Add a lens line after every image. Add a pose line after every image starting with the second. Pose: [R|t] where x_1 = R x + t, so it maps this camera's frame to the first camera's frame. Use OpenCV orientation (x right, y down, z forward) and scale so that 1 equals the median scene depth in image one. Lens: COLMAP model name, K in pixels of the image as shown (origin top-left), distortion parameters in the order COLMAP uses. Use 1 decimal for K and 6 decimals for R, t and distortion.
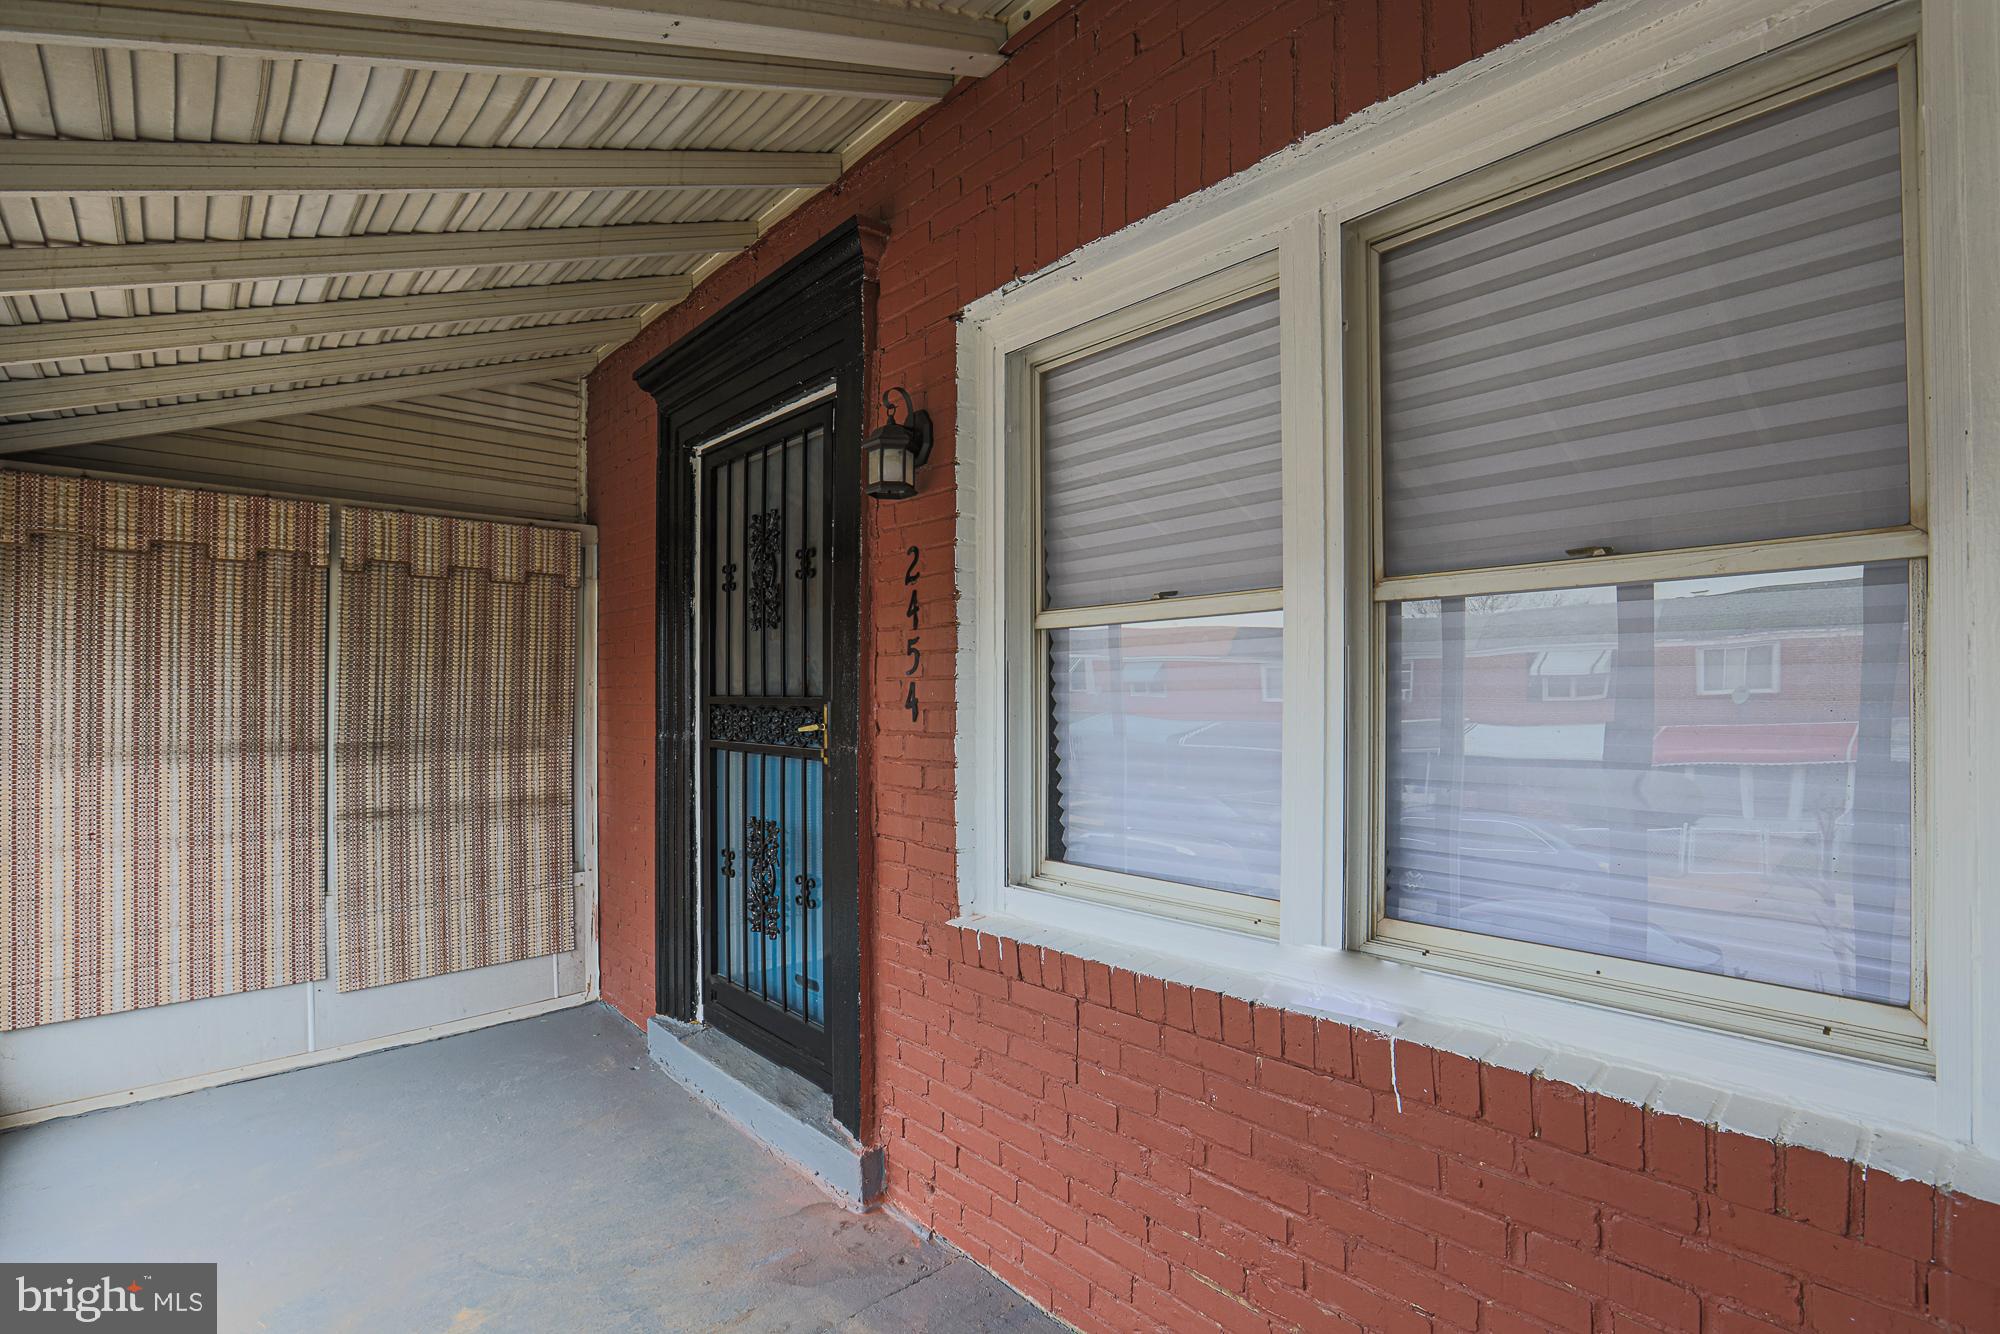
lens RADIAL K [[915.6, 0, 1005.5], [0, 915.6, 658.4], [0, 0, 1]] dist [-0.062261, 0.027145]
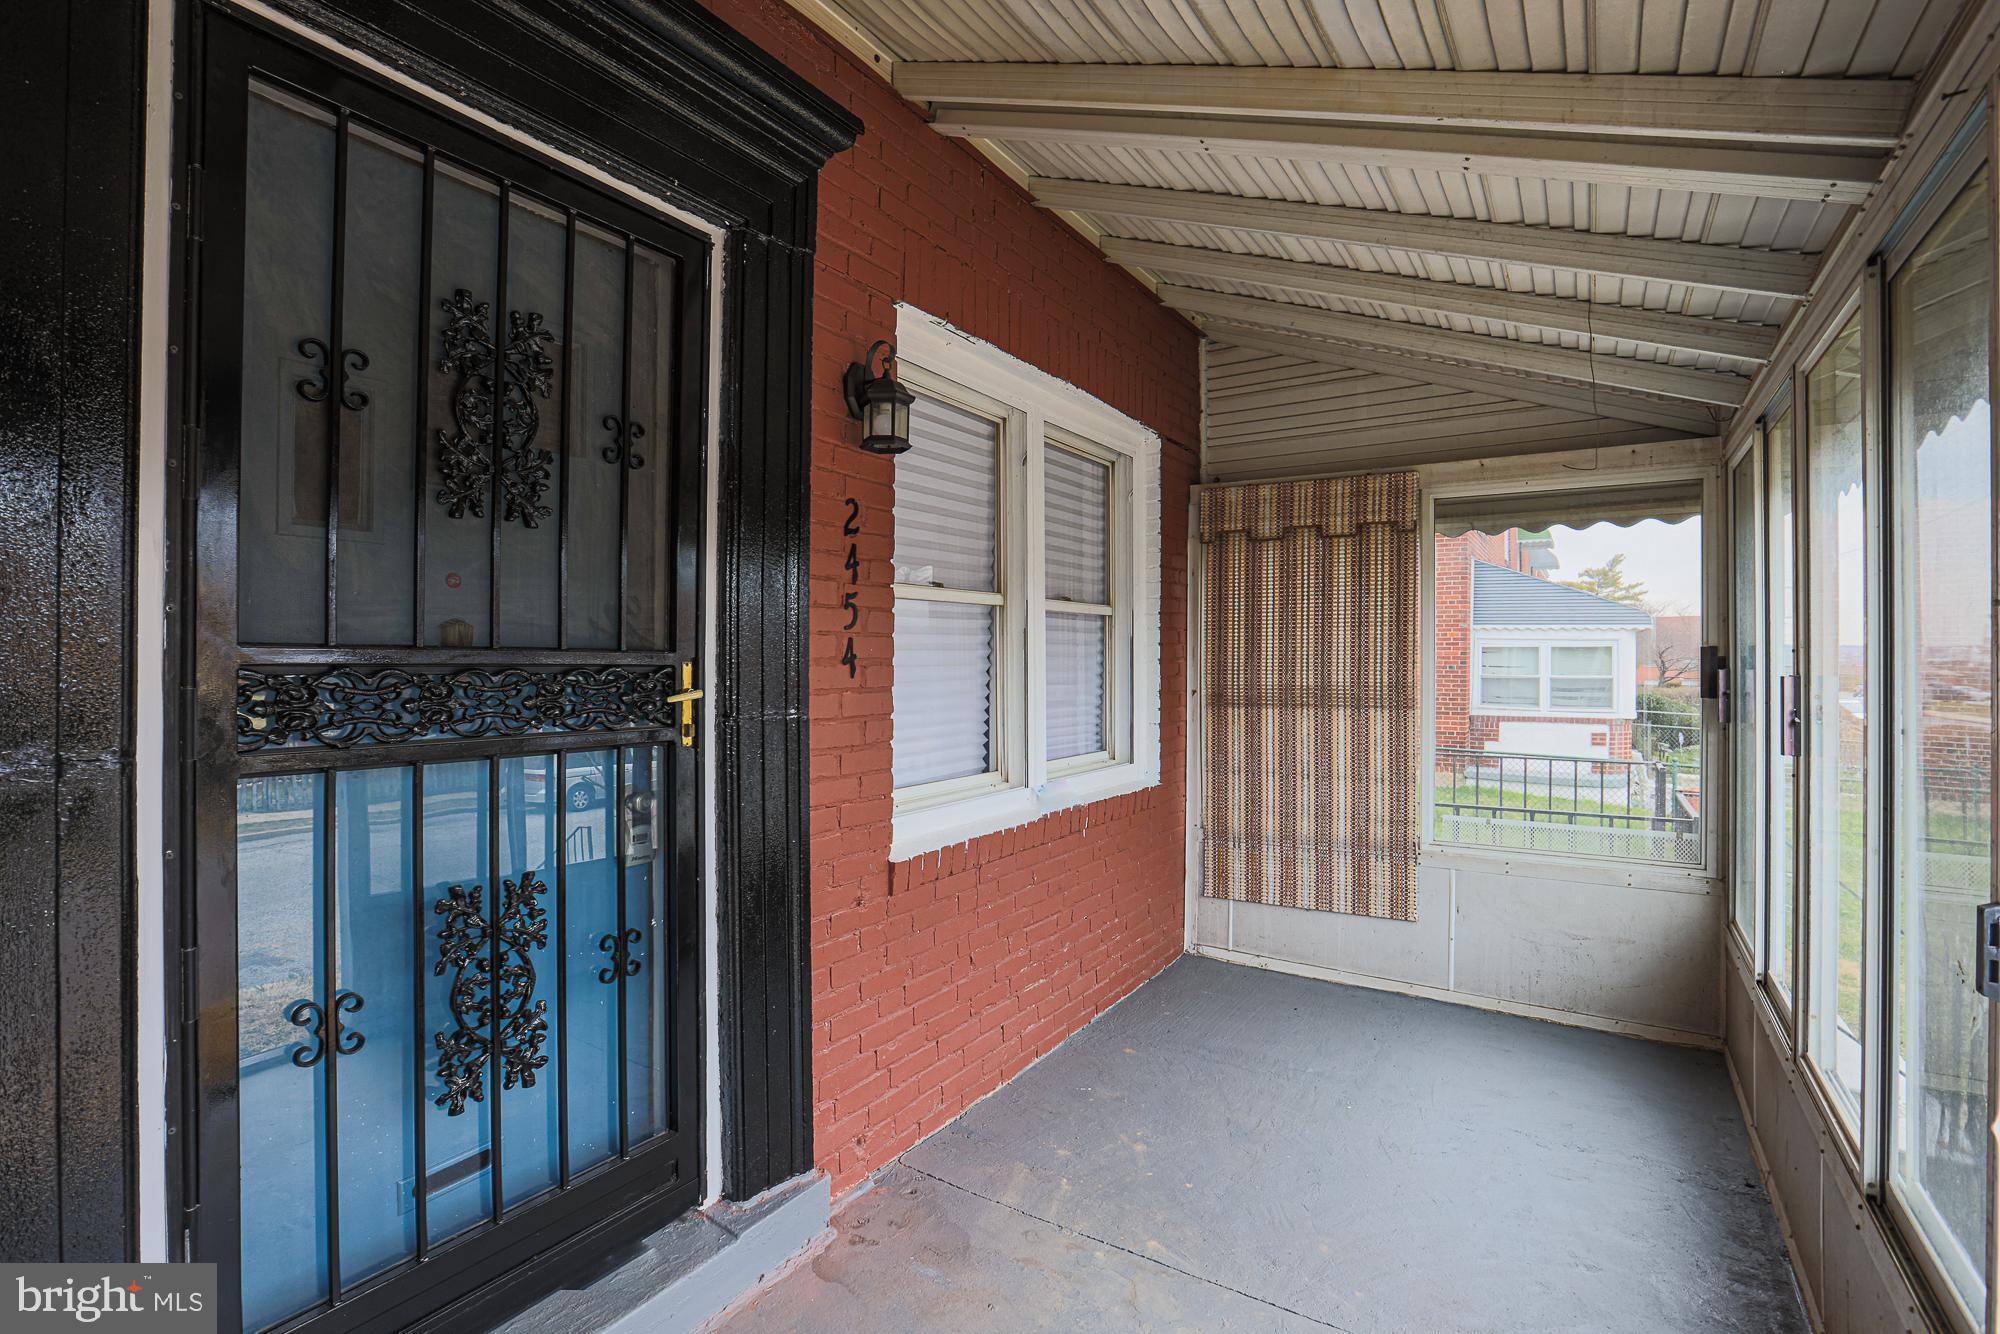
lens RADIAL K [[915.6, 0, 1005.5], [0, 915.6, 658.4], [0, 0, 1]] dist [-0.062261, 0.027145]
pose [[-0.243478, 0.016694, 0.969763, -1.084188], [-0.022206, 0.999494, -0.022781, 0.066575], [-0.969652, -0.027081, -0.242985, 1.076595]]
